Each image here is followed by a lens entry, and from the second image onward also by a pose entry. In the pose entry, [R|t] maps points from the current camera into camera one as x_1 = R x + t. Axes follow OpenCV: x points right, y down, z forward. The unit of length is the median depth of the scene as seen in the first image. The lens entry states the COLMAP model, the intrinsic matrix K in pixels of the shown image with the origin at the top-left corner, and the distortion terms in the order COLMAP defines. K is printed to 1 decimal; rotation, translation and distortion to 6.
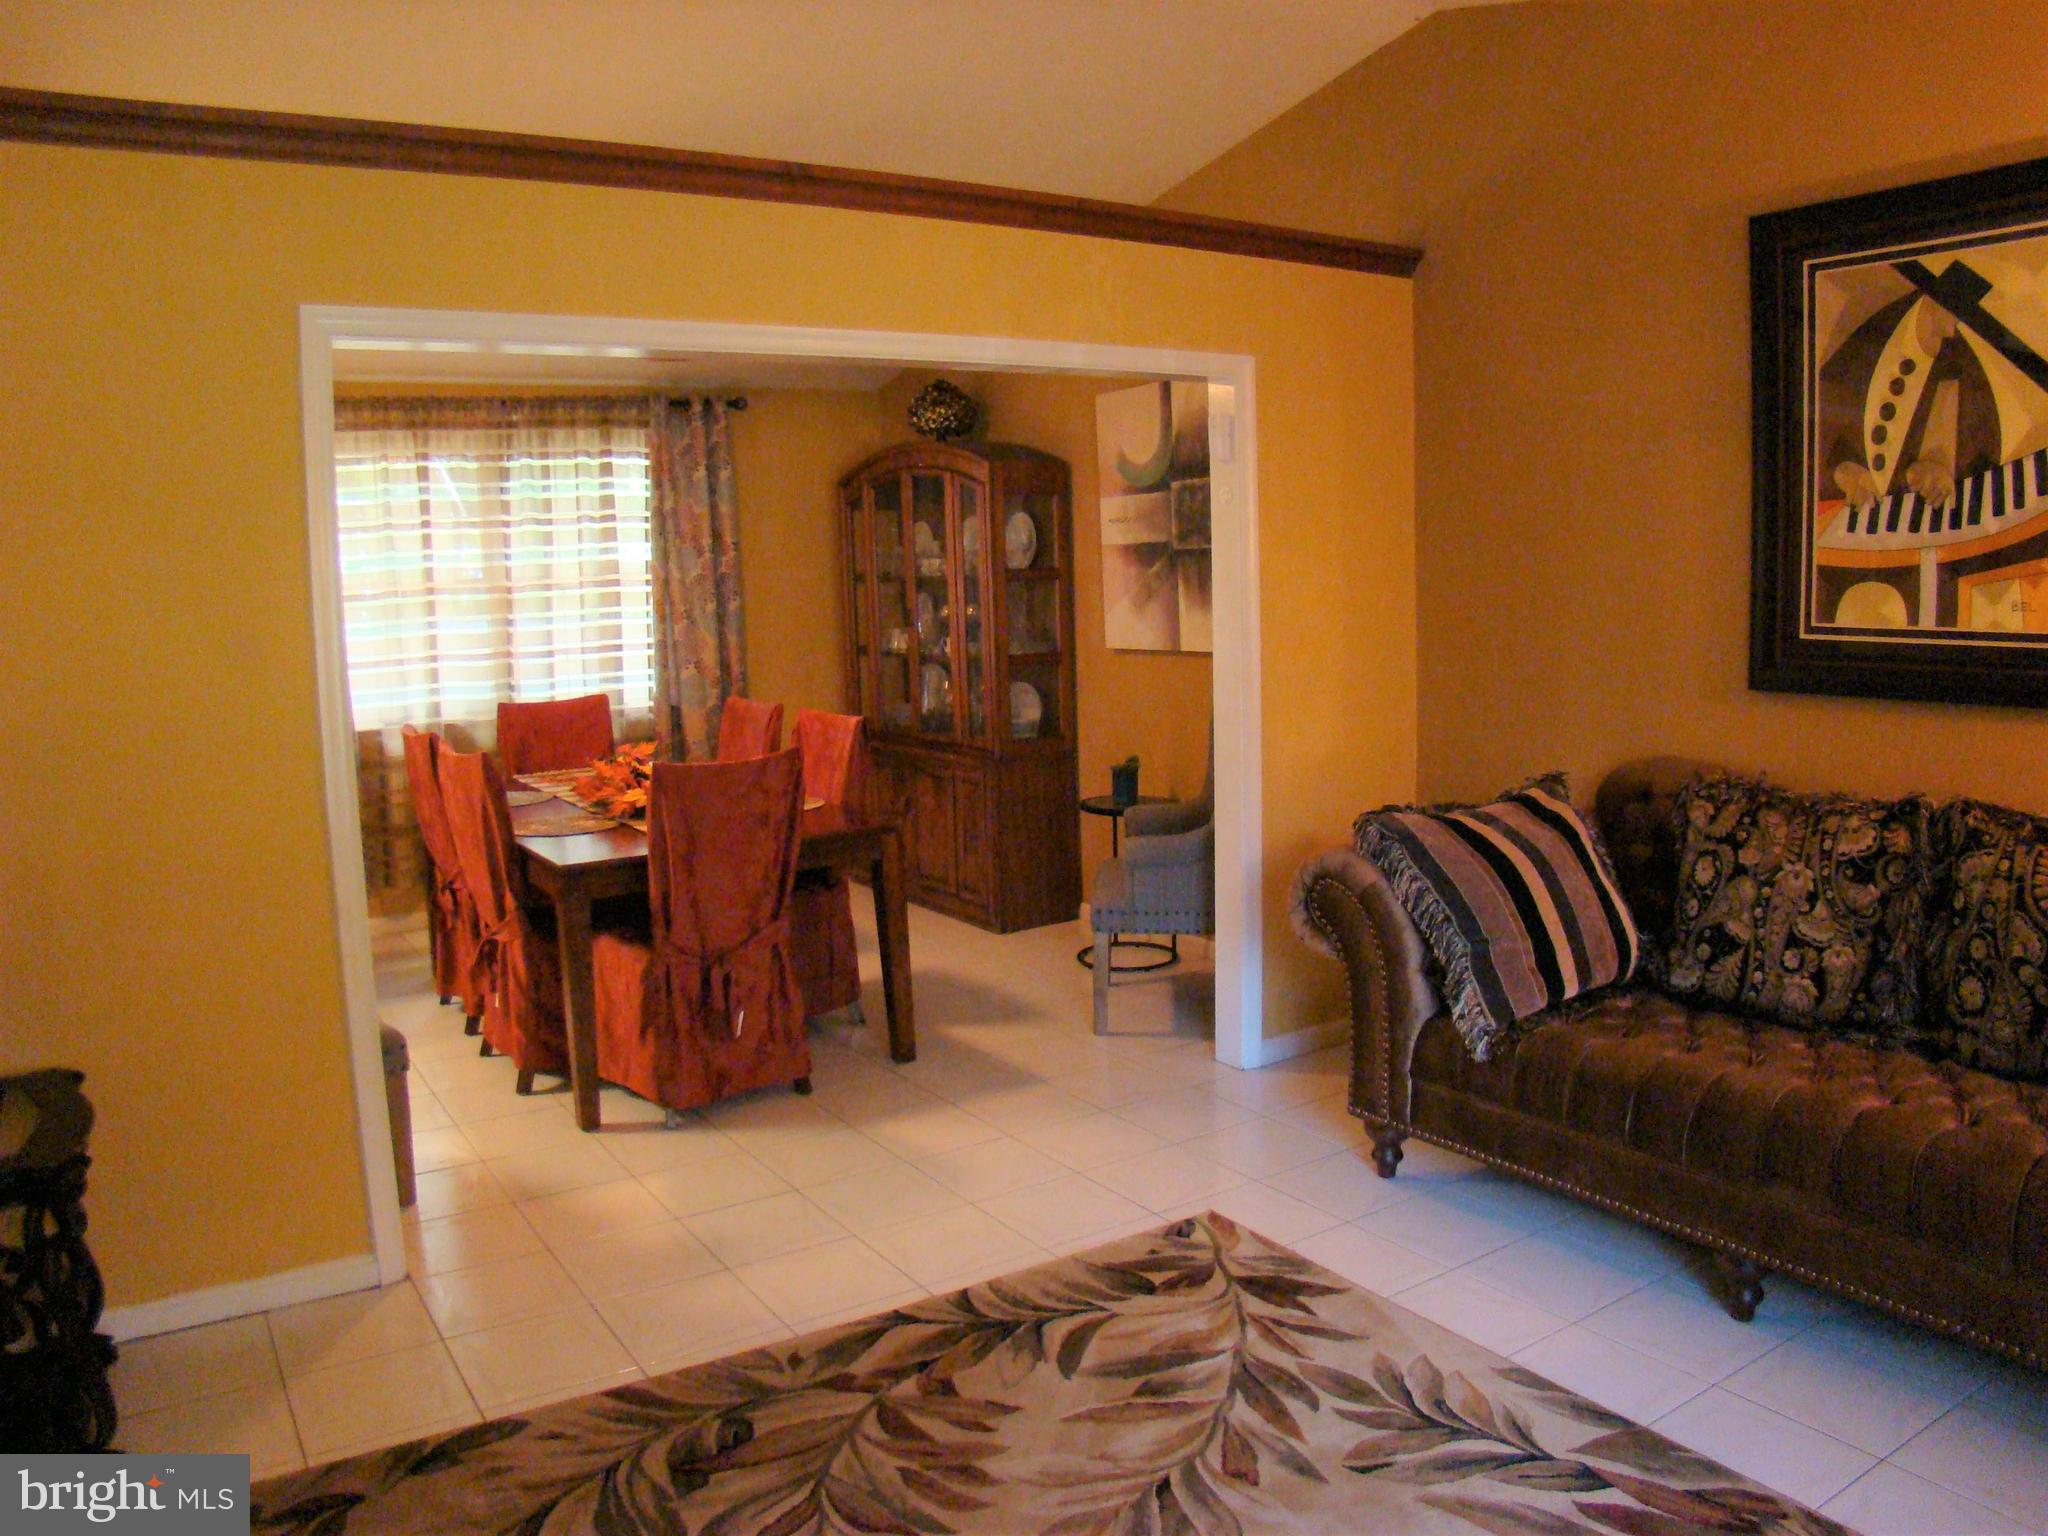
lens RADIAL K [[1504.0, 0, 993.2], [0, 1504.0, 759.2], [0, 0, 1]] dist [-0.180608, 0.085907]
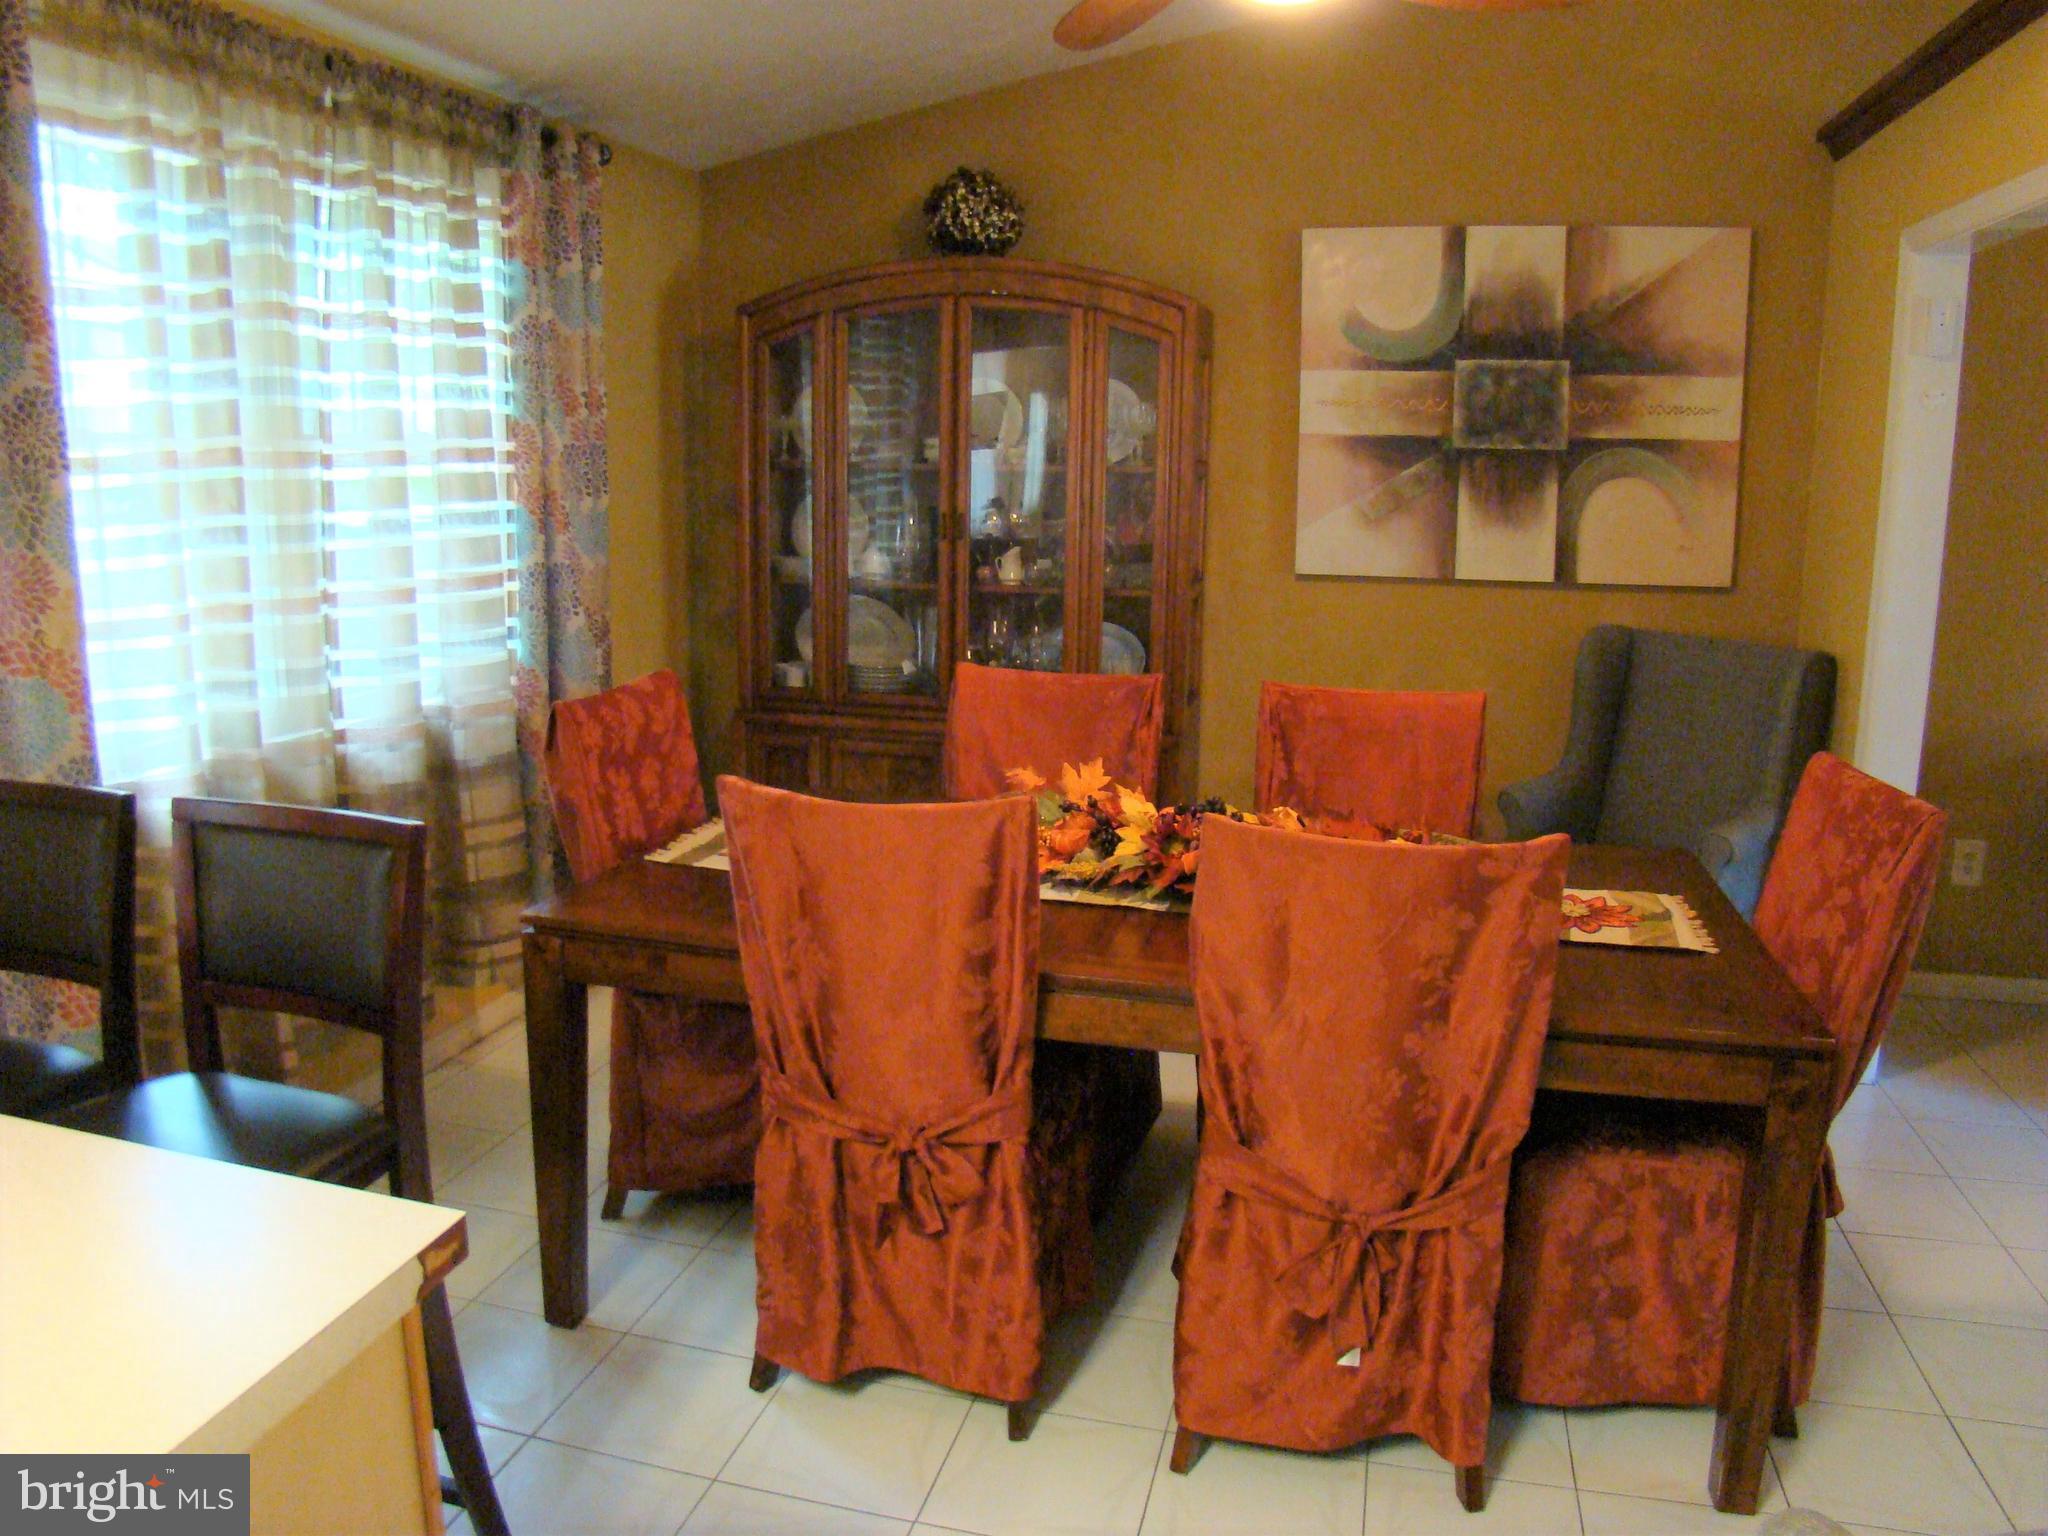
lens RADIAL K [[1504.0, 0, 993.2], [0, 1504.0, 759.2], [0, 0, 1]] dist [-0.180608, 0.085907]
pose [[0.734342, -0.091944, 0.672524, -0.991470], [0.051666, 0.995481, 0.079681, -0.090534], [-0.676811, -0.023766, 0.735773, 1.027252]]
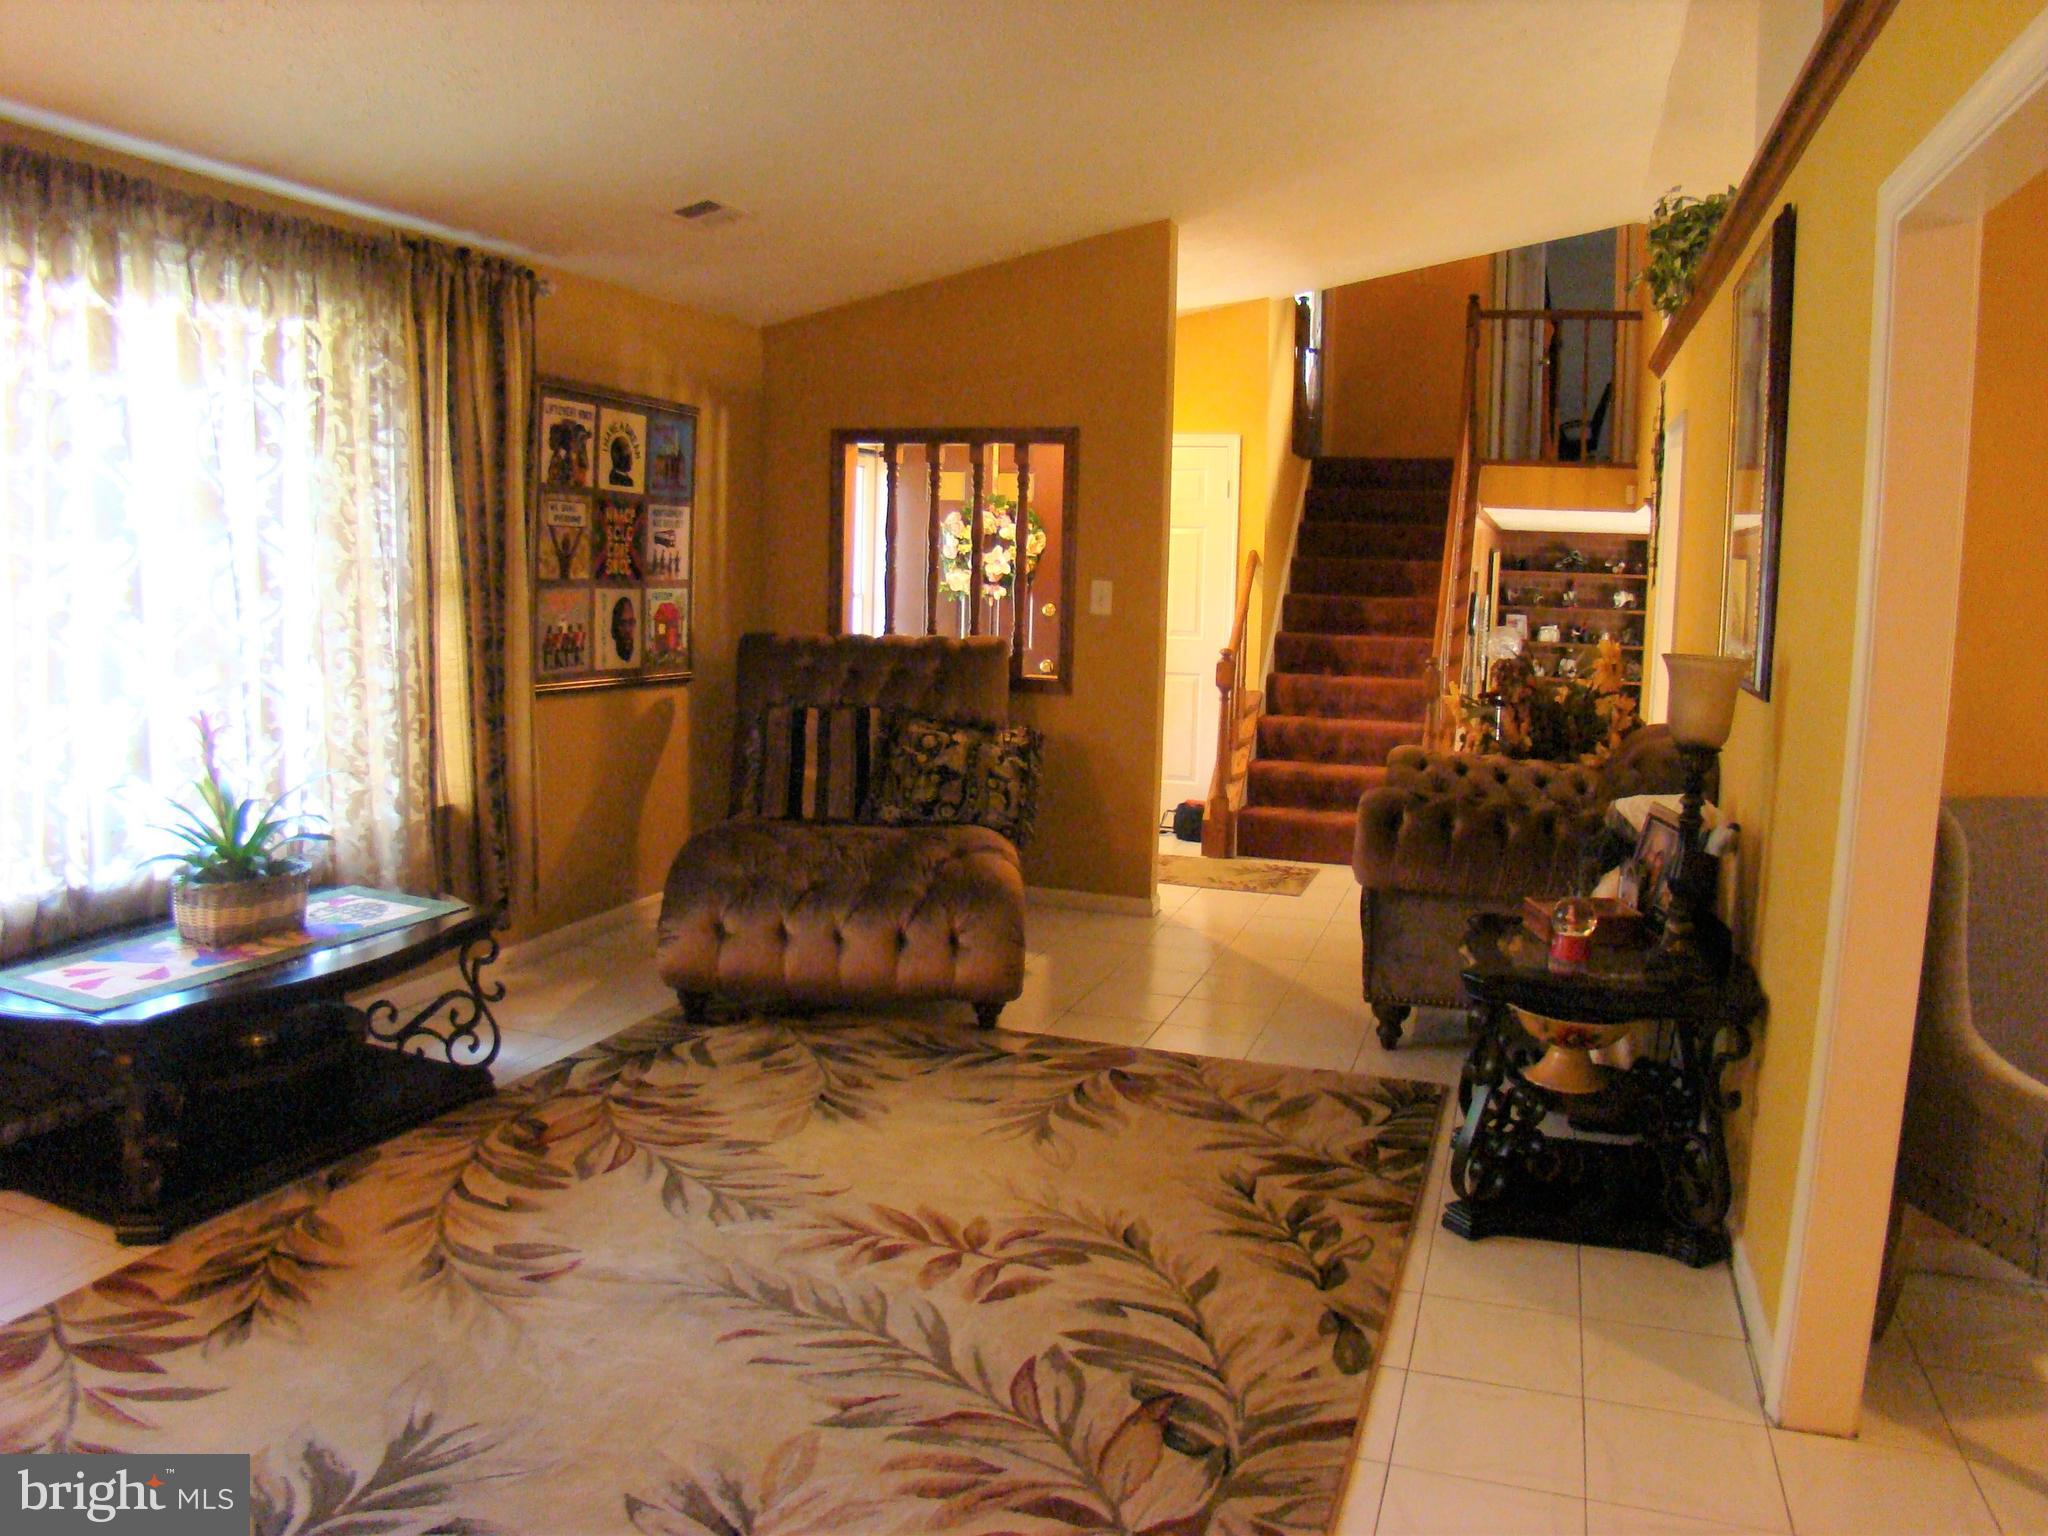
lens RADIAL K [[1504.0, 0, 993.2], [0, 1504.0, 759.2], [0, 0, 1]] dist [-0.180608, 0.085907]
pose [[-0.794797, 0.089017, -0.600311, 0.353441], [-0.075588, 0.966960, 0.243463, -0.145869], [0.602149, 0.238880, -0.761809, 1.203505]]
